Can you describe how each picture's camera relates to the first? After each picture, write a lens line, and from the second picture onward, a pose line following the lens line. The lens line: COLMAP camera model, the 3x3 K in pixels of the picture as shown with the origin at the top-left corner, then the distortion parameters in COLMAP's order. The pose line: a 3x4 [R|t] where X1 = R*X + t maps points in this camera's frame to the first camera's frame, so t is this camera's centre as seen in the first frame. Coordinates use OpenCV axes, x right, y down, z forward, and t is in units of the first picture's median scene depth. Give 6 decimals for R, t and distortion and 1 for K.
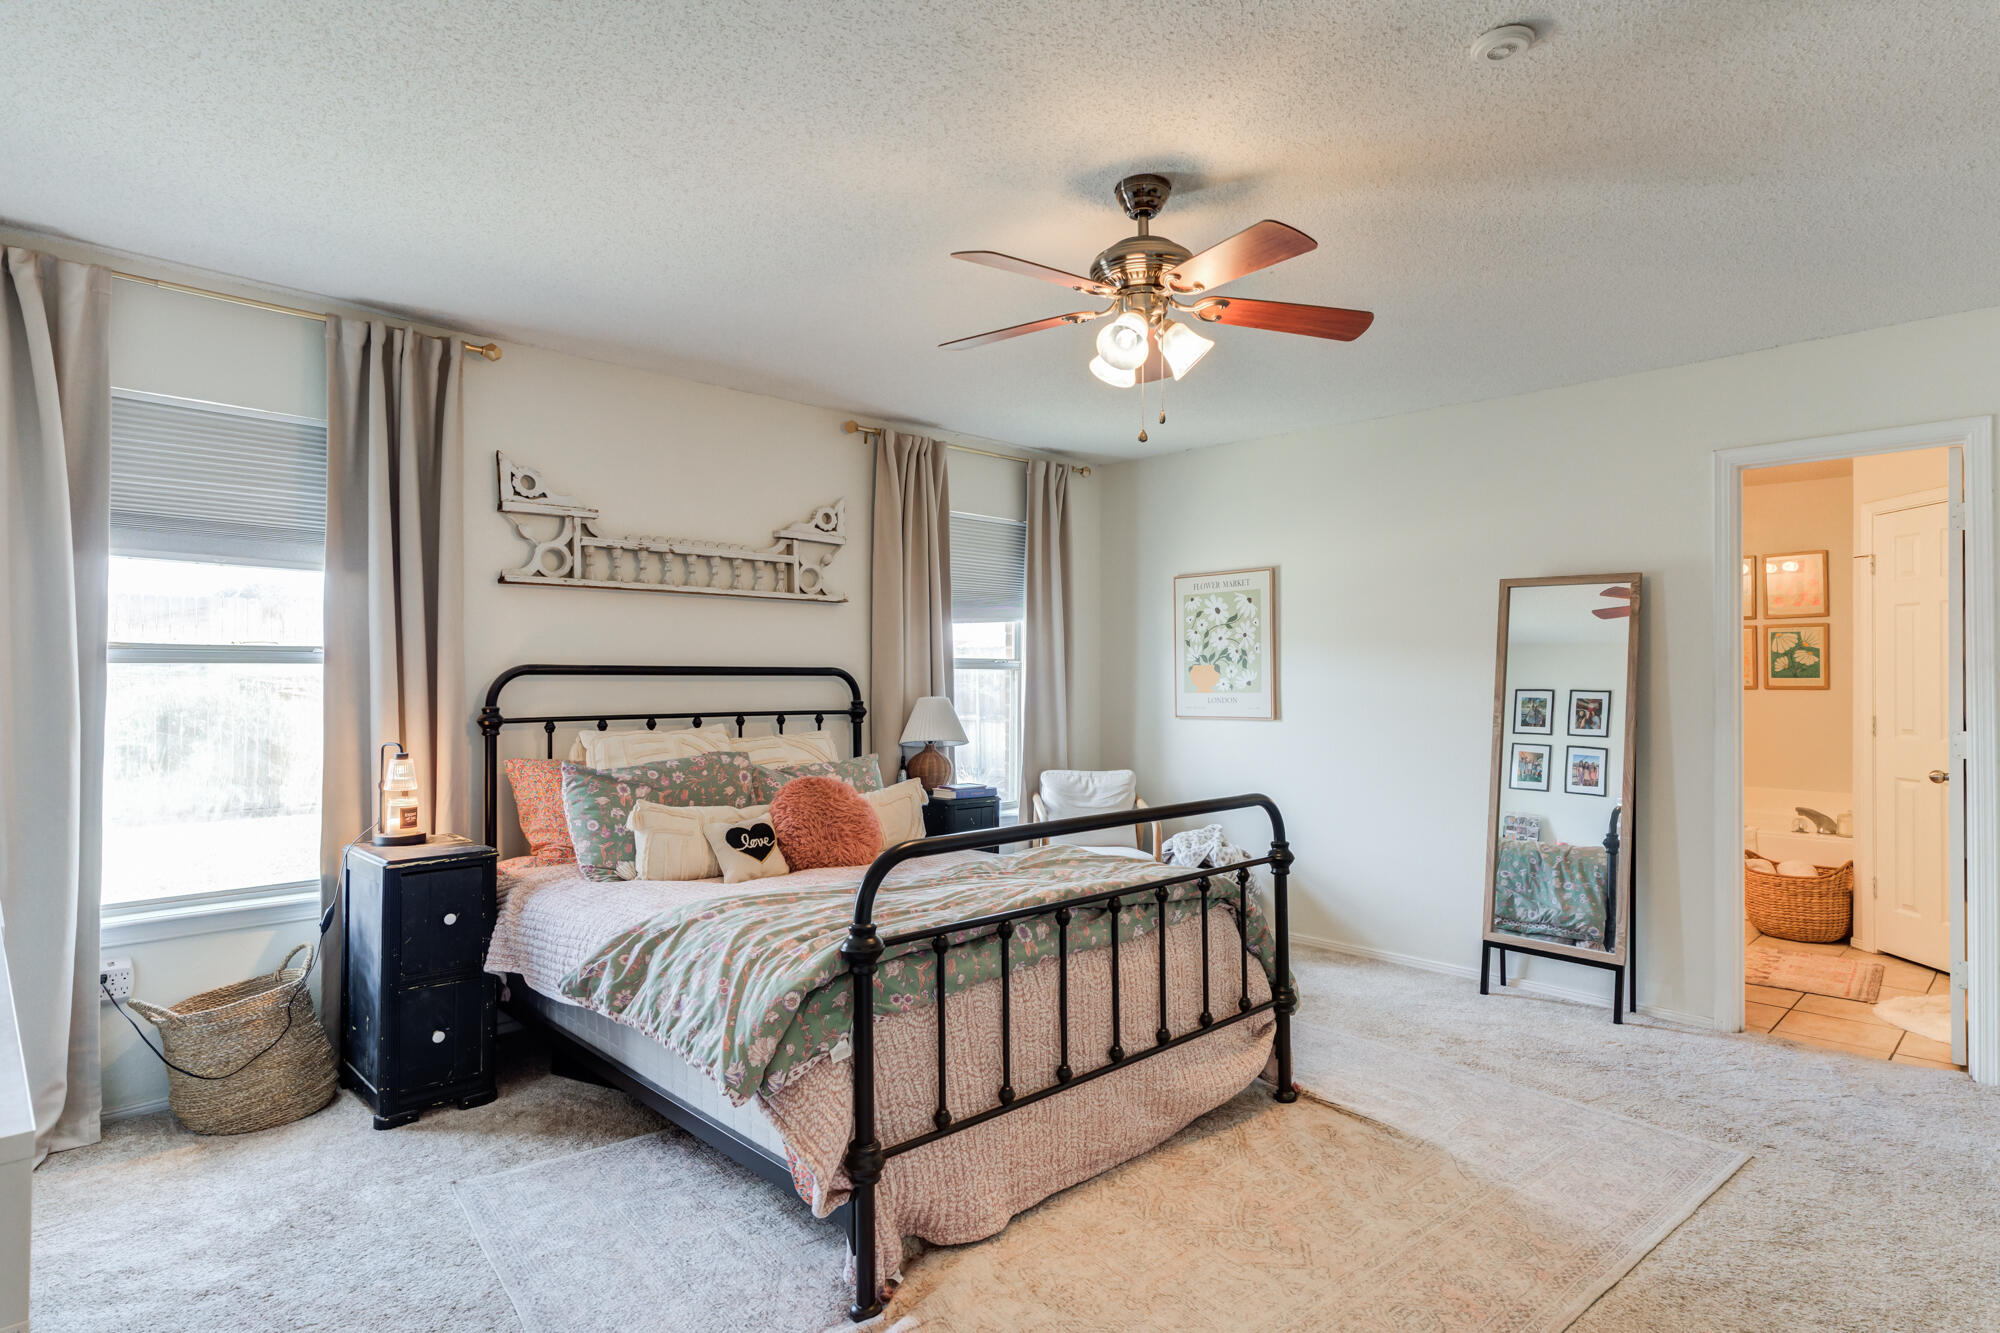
lens RADIAL K [[1075.8, 0, 1000.0], [0, 1075.8, 671.8], [0, 0, 1]] dist [-0.004267, 0.000201]
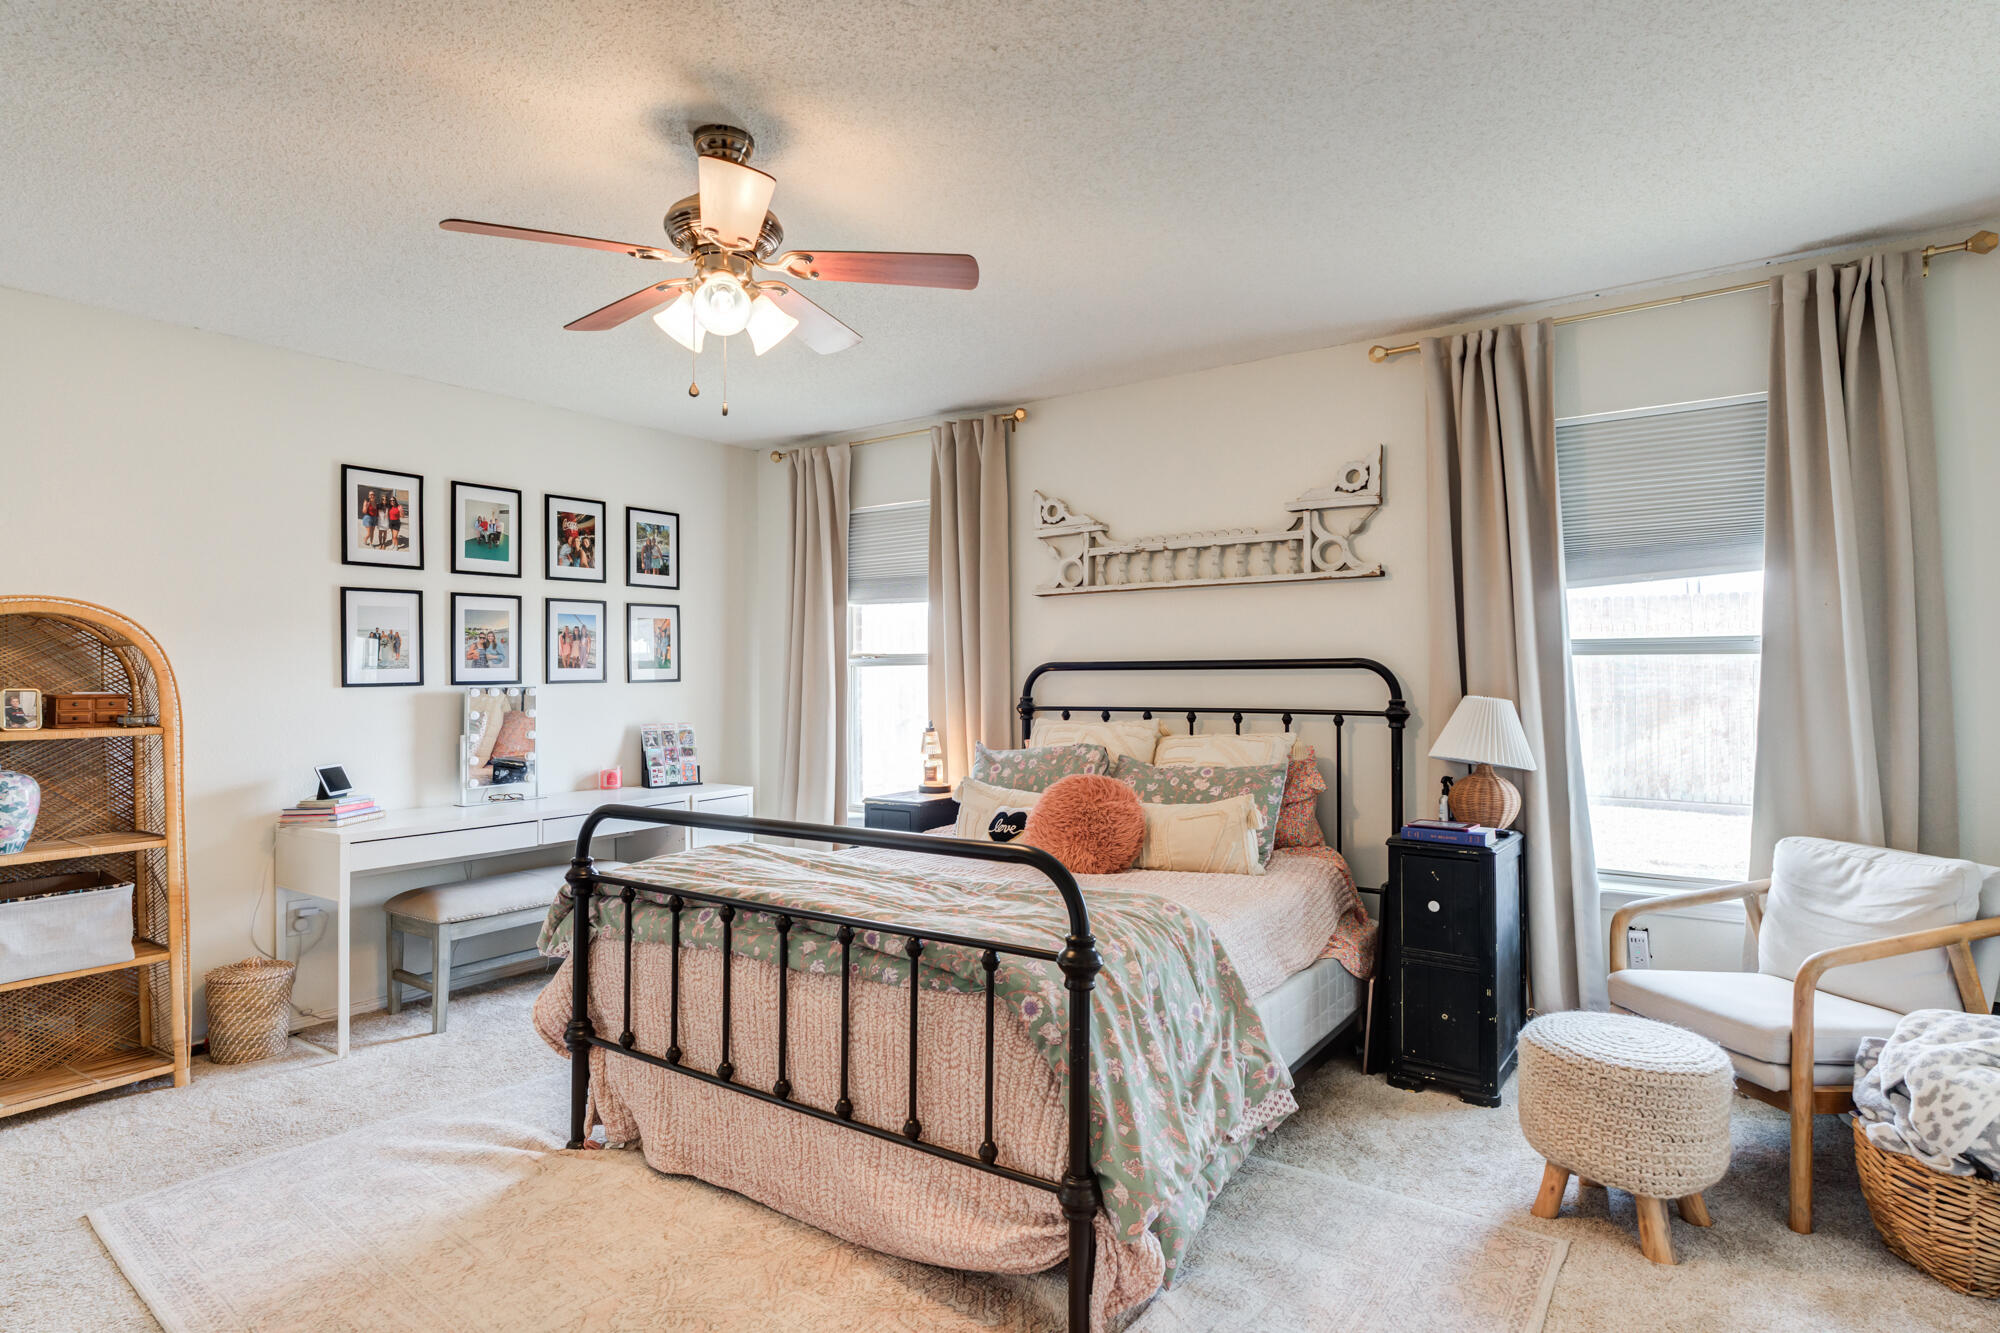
lens RADIAL K [[1075.8, 0, 1000.0], [0, 1075.8, 671.8], [0, 0, 1]] dist [-0.004267, 0.000201]
pose [[0.174743, -0.003813, -0.984607, 0.751399], [0.012771, 0.999917, -0.001606, 0.005246], [0.984531, -0.012294, 0.174777, 0.745788]]
